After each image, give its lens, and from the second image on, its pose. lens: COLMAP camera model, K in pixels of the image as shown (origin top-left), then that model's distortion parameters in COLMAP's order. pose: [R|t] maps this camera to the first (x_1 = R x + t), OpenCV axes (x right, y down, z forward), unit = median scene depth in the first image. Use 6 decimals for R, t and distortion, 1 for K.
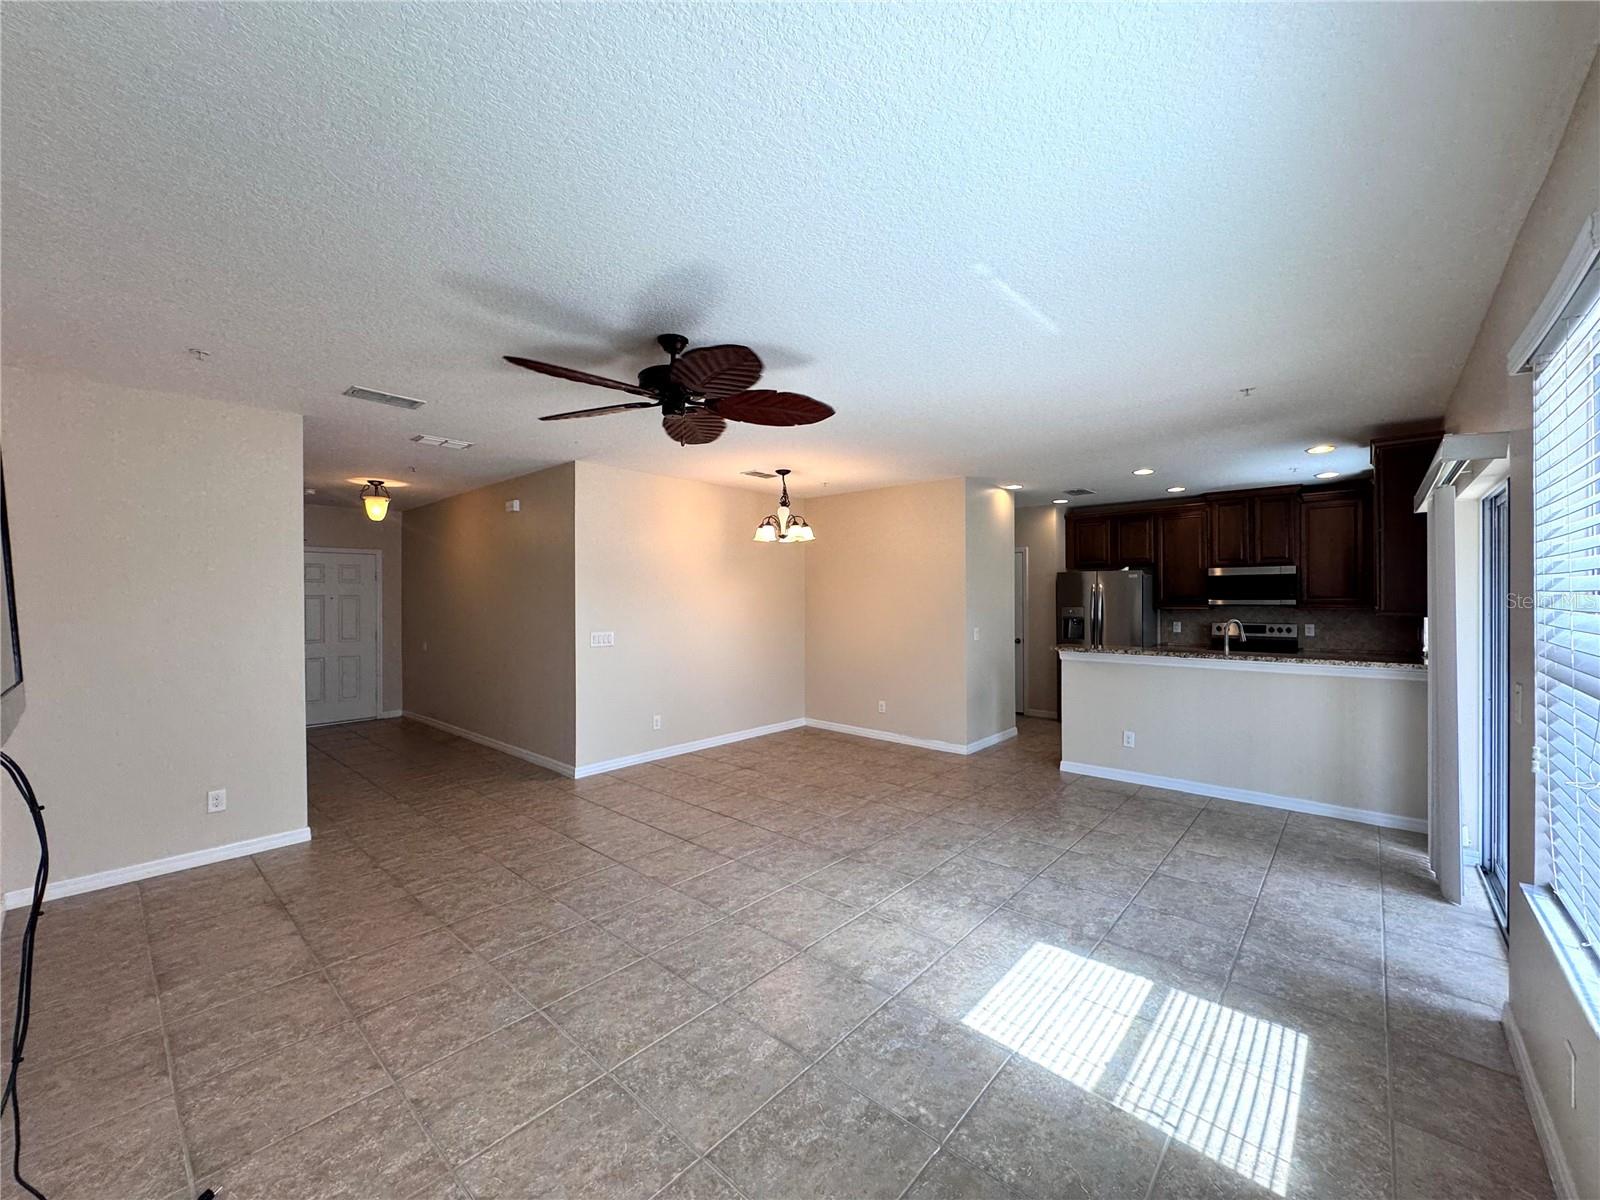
lens RADIAL K [[638.6, 0, 800.7], [0, 638.6, 599.3], [0, 0, 1]] dist [-0.002703, 0.000244]
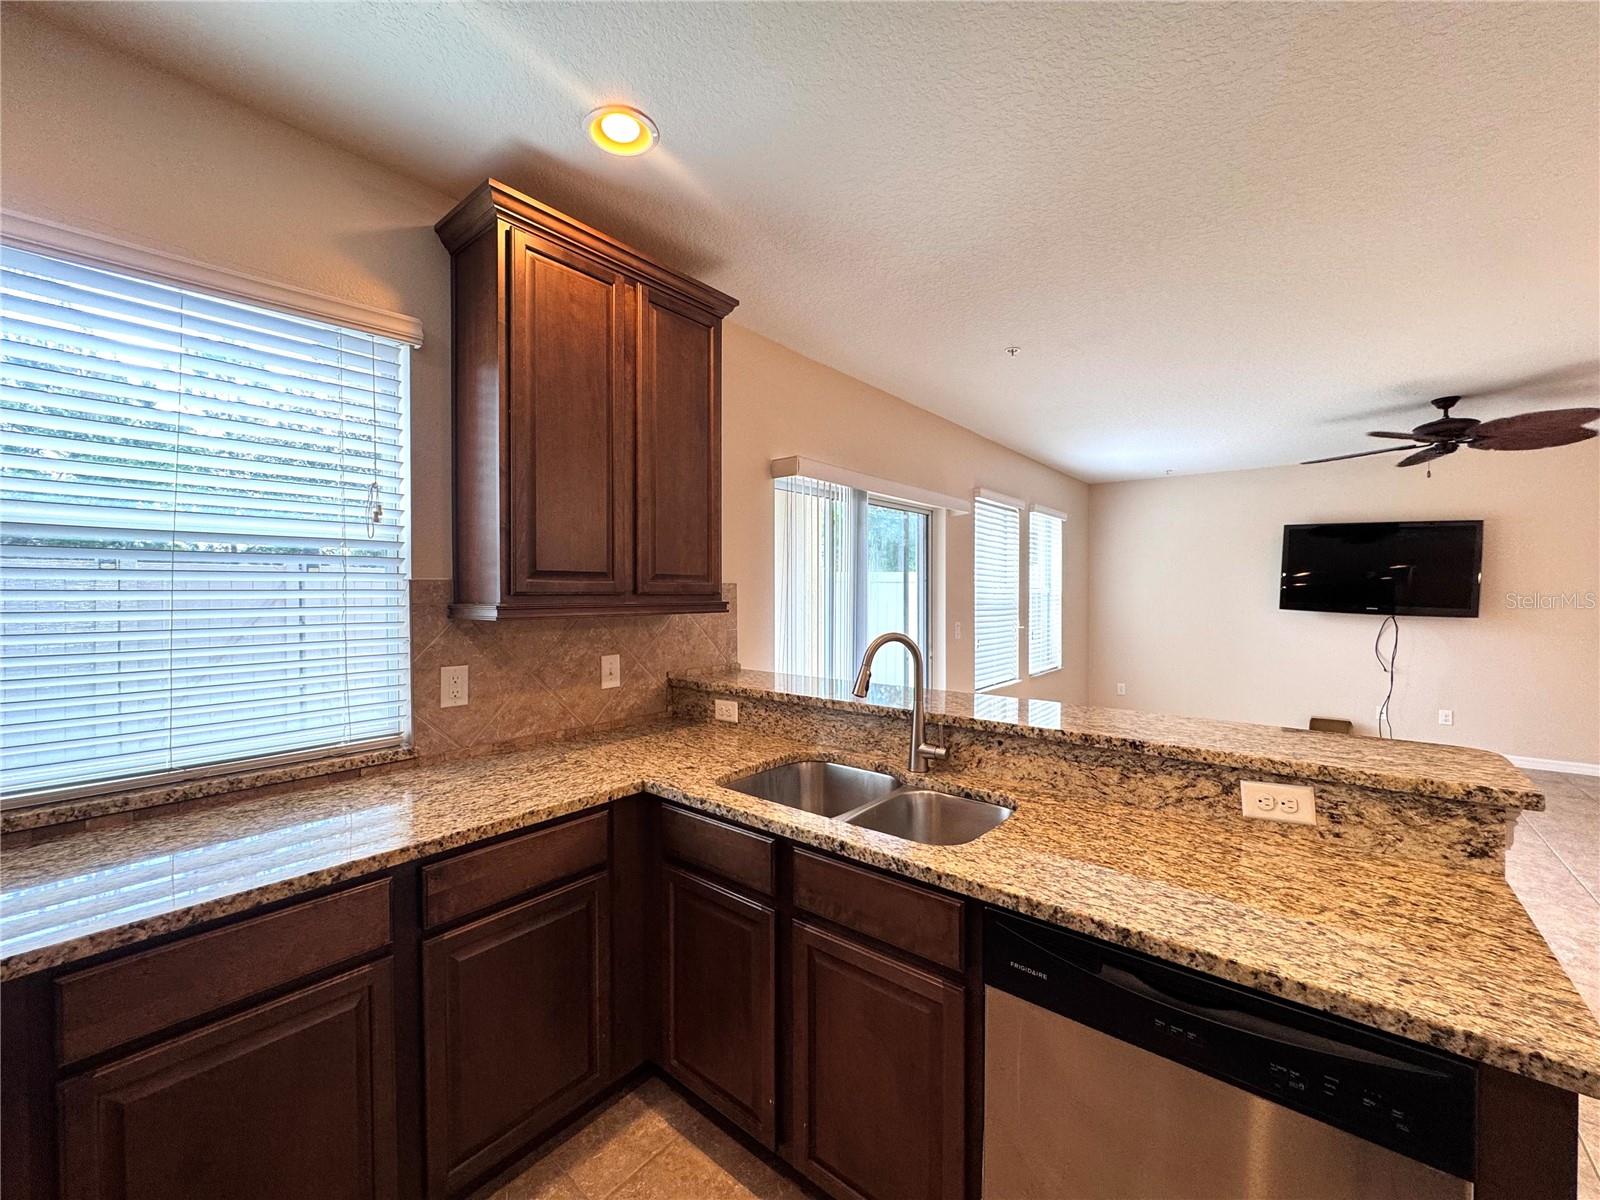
lens RADIAL K [[638.6, 0, 800.7], [0, 638.6, 599.3], [0, 0, 1]] dist [-0.002703, 0.000244]
pose [[-0.999267, 0.005150, -0.037922, 0.834432], [0.004525, 0.999853, 0.016567, 0.007005], [0.038002, 0.016383, -0.999143, 1.526693]]
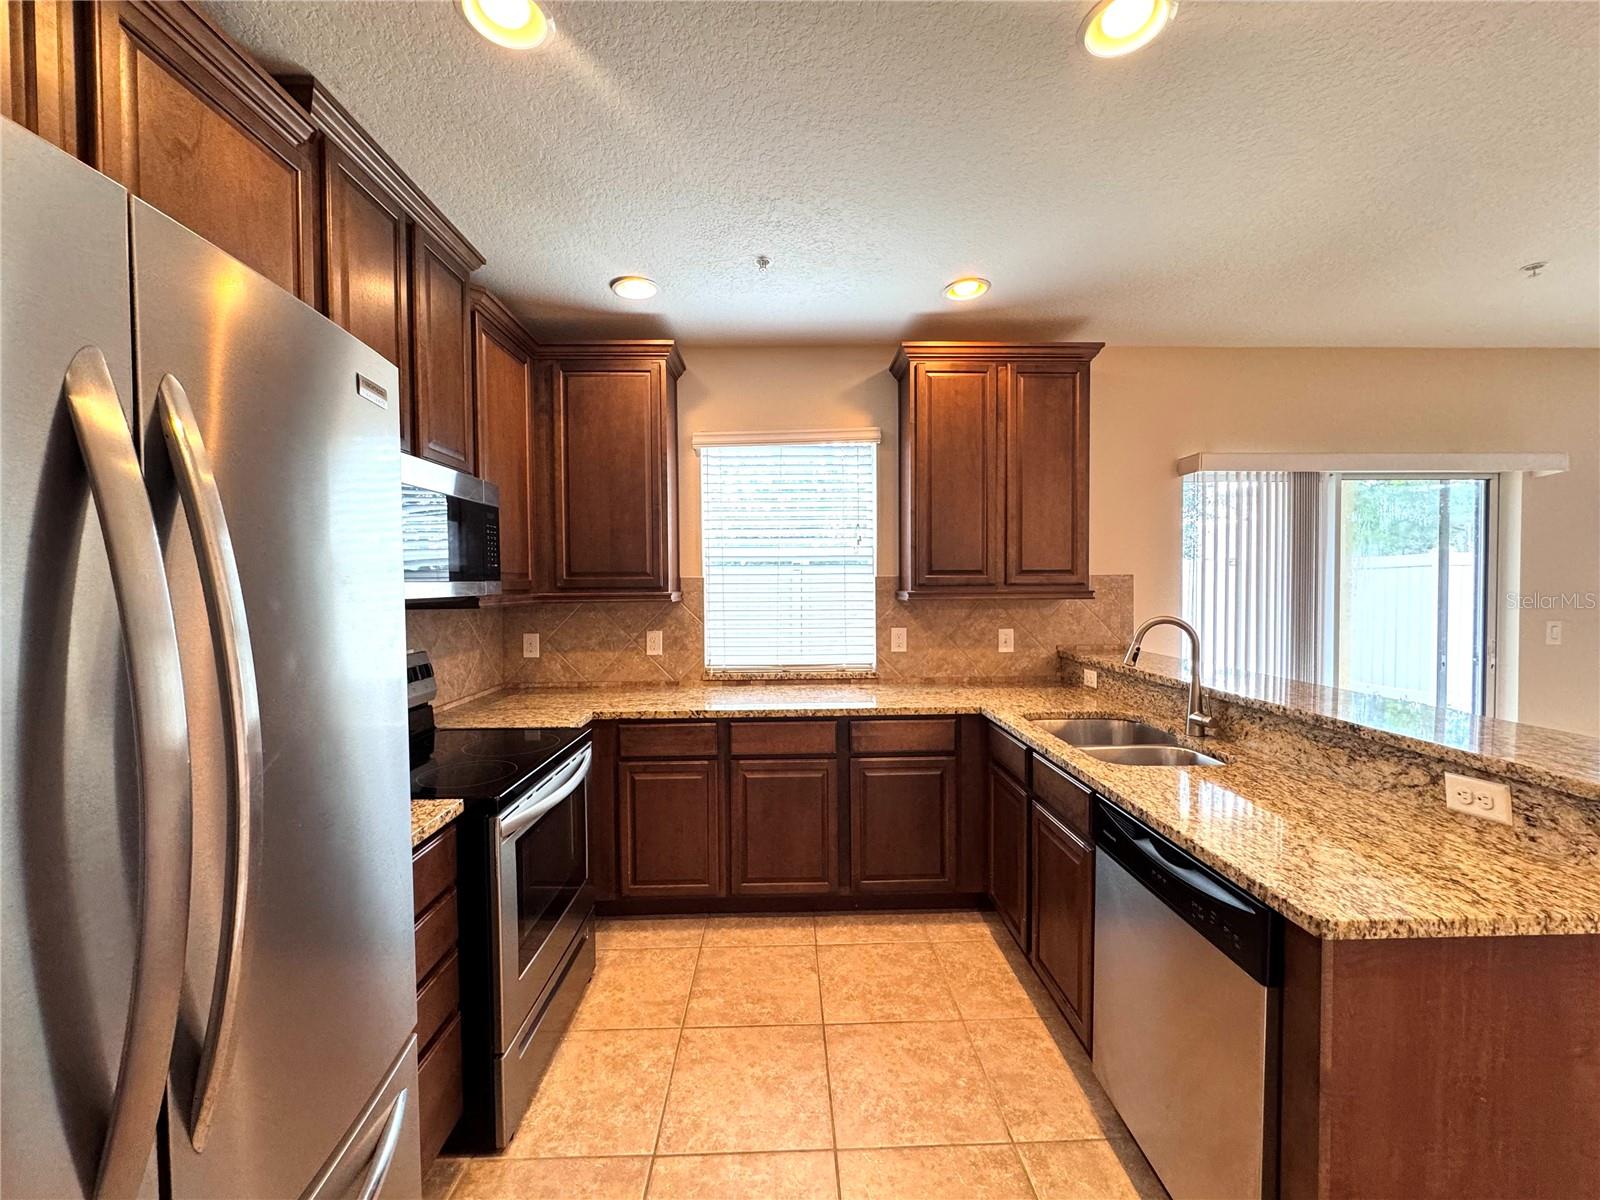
lens RADIAL K [[638.6, 0, 800.7], [0, 638.6, 599.3], [0, 0, 1]] dist [-0.002703, 0.000244]
pose [[-0.684203, -0.011091, 0.729207, 0.593098], [0.012003, 0.999578, 0.026465, 0.005536], [-0.729193, 0.026860, -0.683781, 1.666411]]
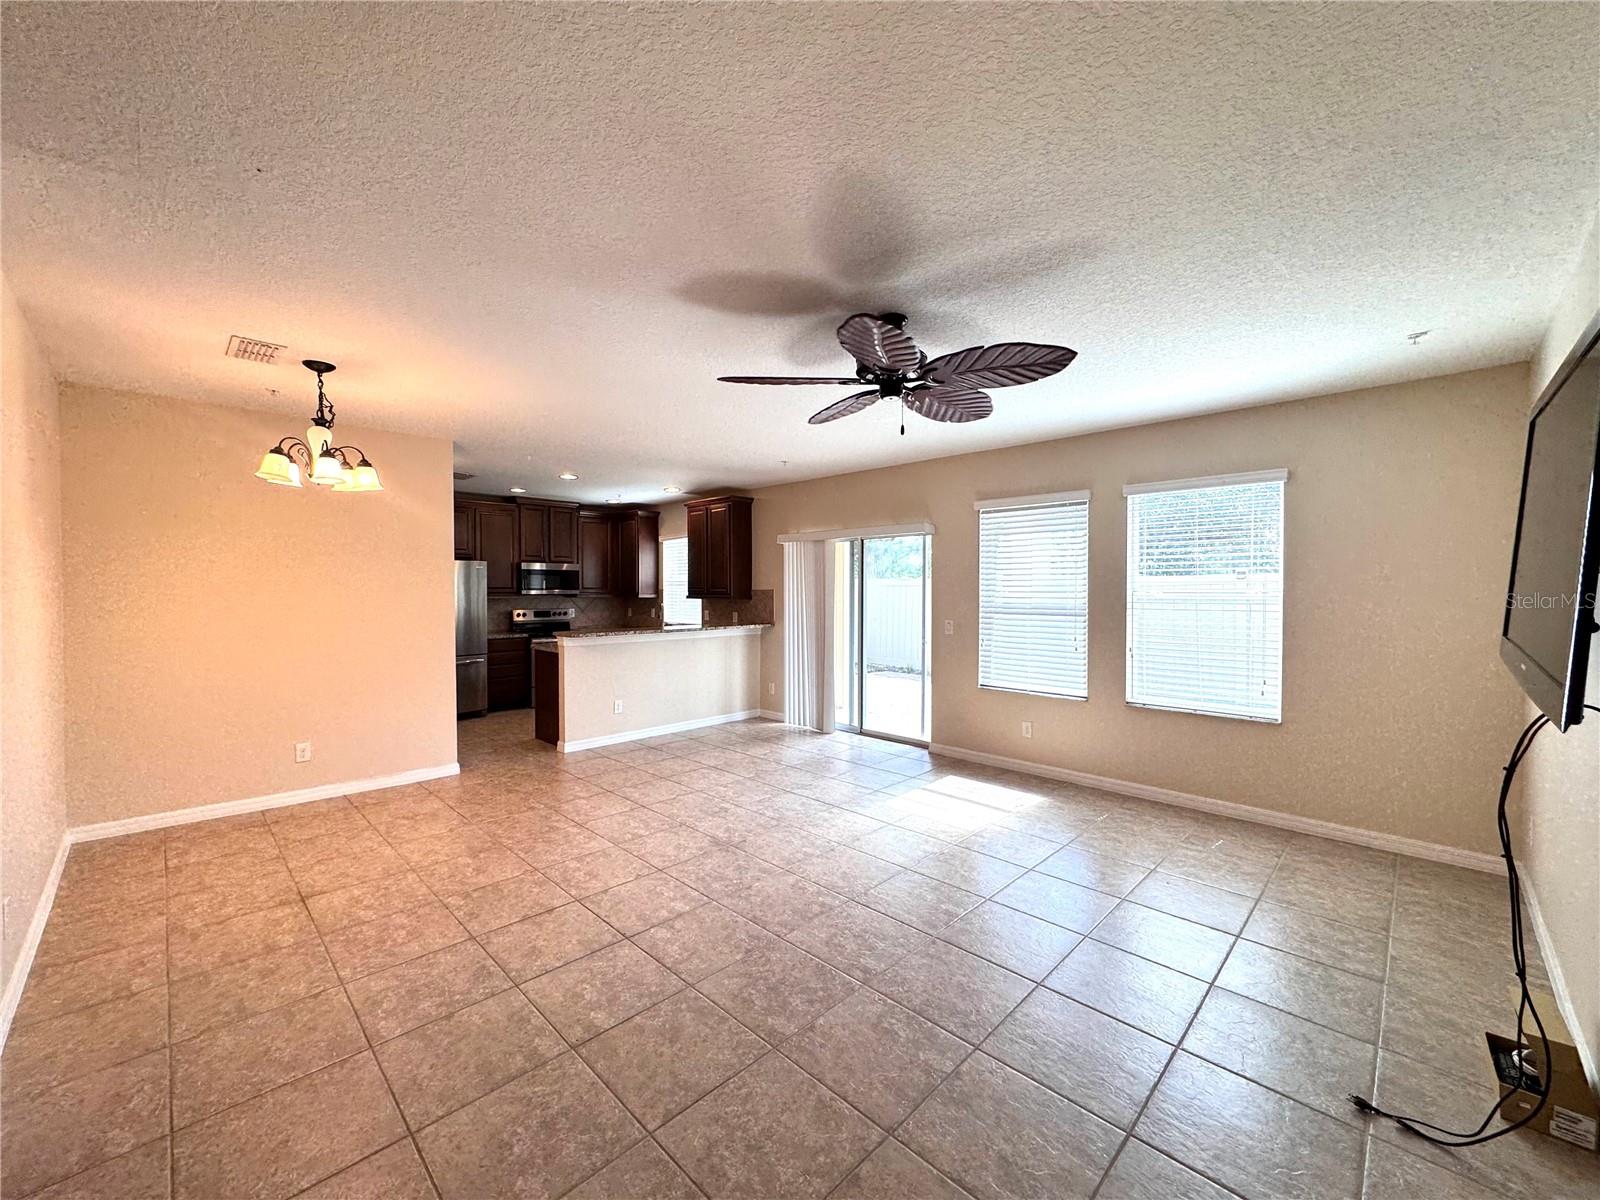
lens RADIAL K [[638.6, 0, 800.7], [0, 638.6, 599.3], [0, 0, 1]] dist [-0.002703, 0.000244]
pose [[0.053246, -0.012803, 0.998499, -0.765118], [0.001034, 0.999918, 0.012766, 0.005707], [-0.998581, 0.000353, 0.053254, 0.702248]]
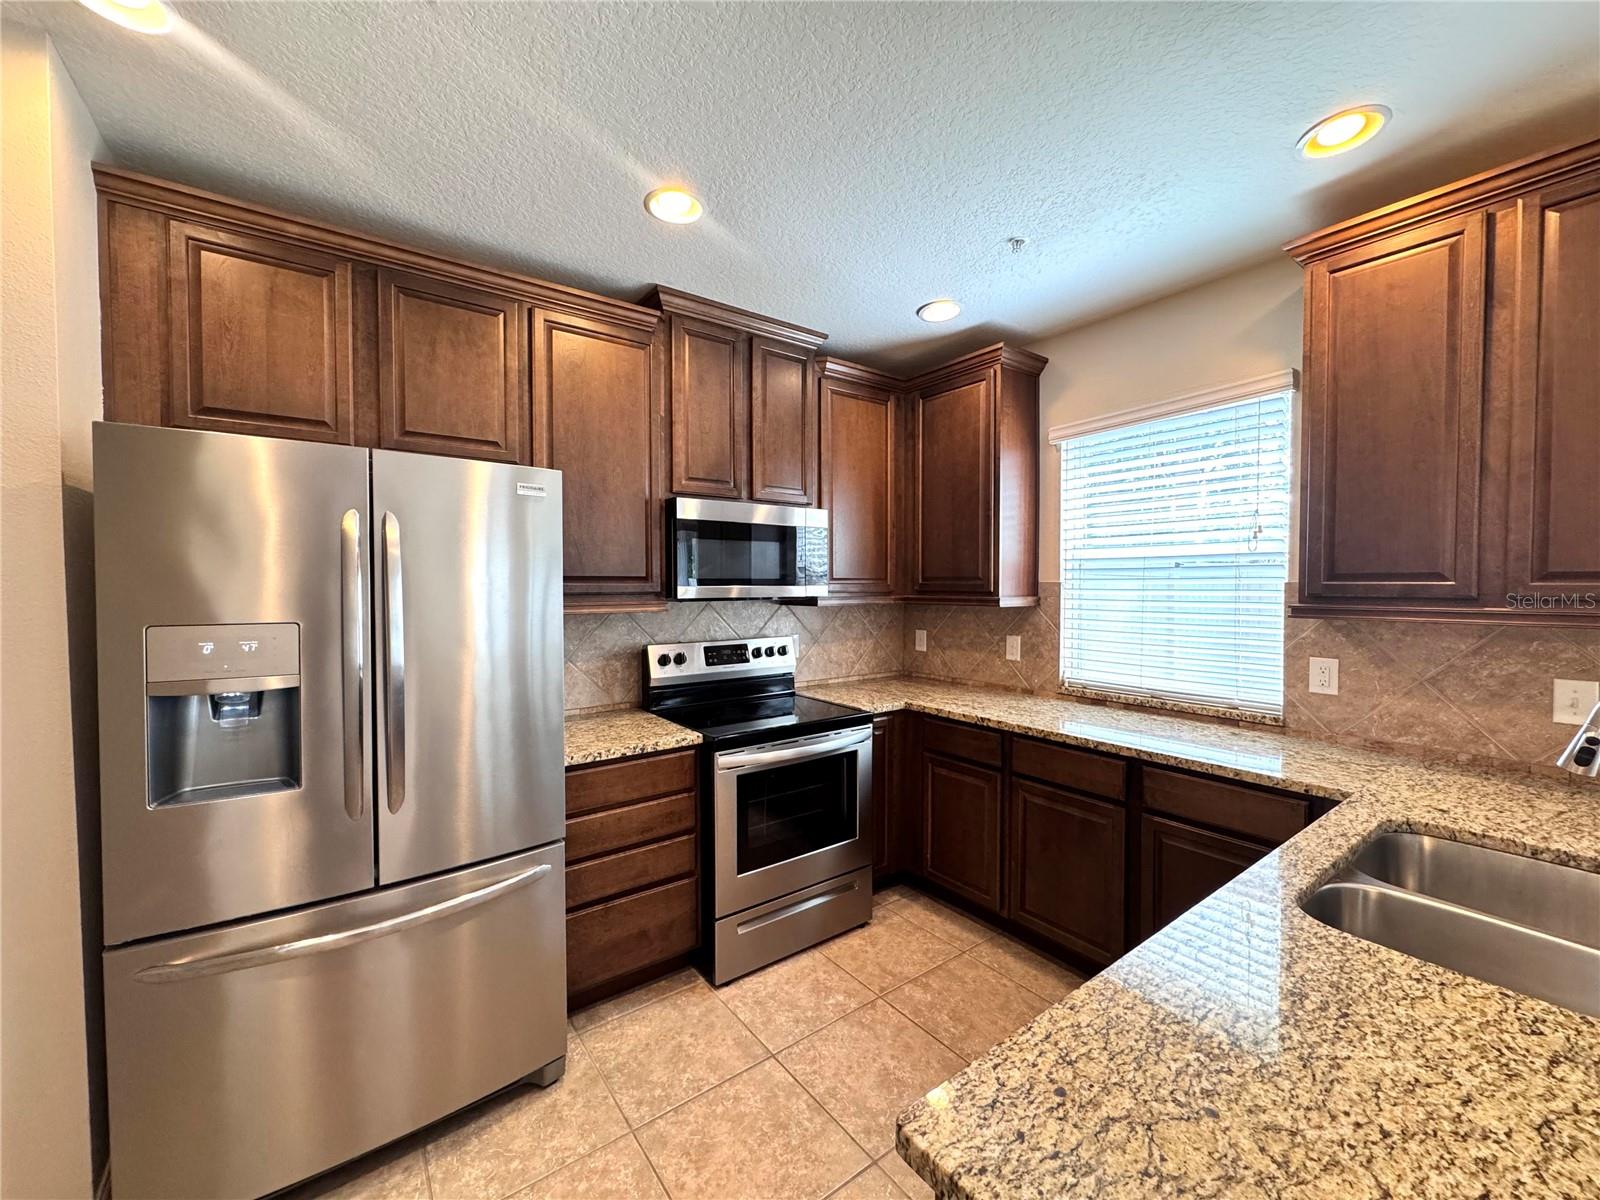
lens RADIAL K [[638.6, 0, 800.7], [0, 638.6, 599.3], [0, 0, 1]] dist [-0.002703, 0.000244]
pose [[0.201937, -0.021375, 0.979165, 0.482651], [0.002892, 0.999770, 0.021228, 0.001712], [-0.979394, -0.001455, 0.201952, 1.375181]]
